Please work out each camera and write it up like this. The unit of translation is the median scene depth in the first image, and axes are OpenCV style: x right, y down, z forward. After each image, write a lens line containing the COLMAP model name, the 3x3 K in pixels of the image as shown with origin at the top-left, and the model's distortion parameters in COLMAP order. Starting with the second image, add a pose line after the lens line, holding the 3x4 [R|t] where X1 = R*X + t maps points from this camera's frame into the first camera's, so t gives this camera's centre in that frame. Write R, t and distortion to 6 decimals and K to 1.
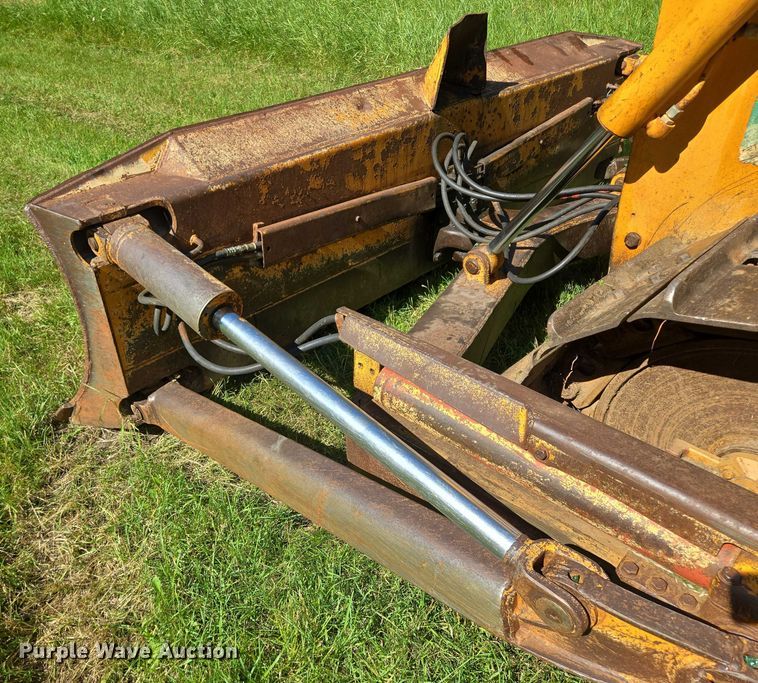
lens RADIAL K [[619.2, 0, 312.6], [0, 619.2, 341.4], [0, 0, 1]] dist [0.050680, -0.004912]
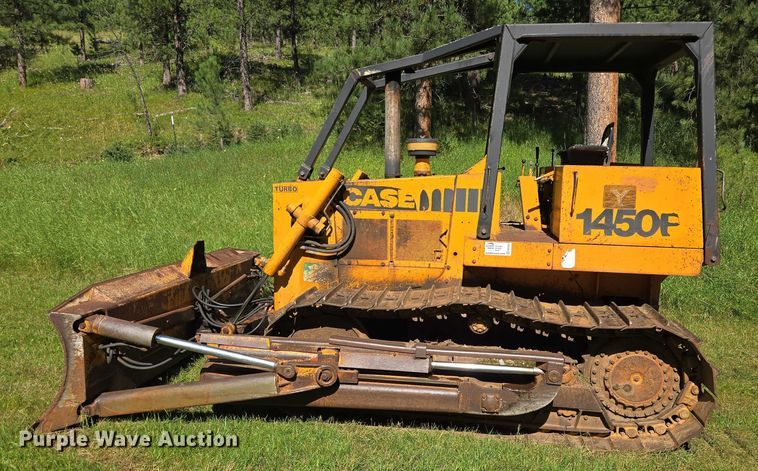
lens RADIAL K [[586.8, 0, 394.2], [0, 586.8, 254.9], [0, 0, 1]] dist [0.040230, -0.006388]
pose [[0.764004, -0.012071, 0.645099, -0.747020], [0.289222, 0.900154, -0.325689, 0.569530], [-0.576757, 0.435404, 0.691212, -1.148023]]
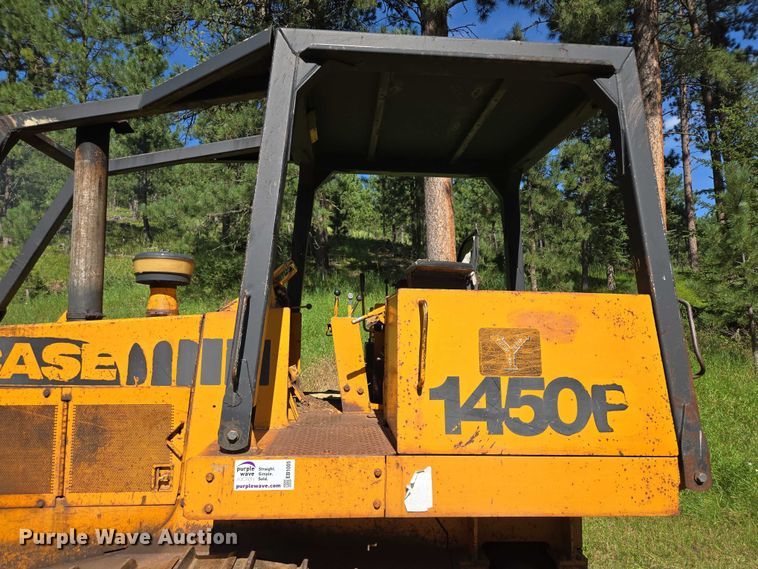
lens RADIAL K [[504.5, 0, 379.0], [0, 504.5, 284.5], [0, 0, 1]] dist [0.035363, -0.003597]
pose [[0.610194, 0.139421, 0.779888, 0.310015], [0.384284, 0.808752, -0.445249, 0.166535], [-0.692812, 0.571387, 0.439919, -0.581216]]
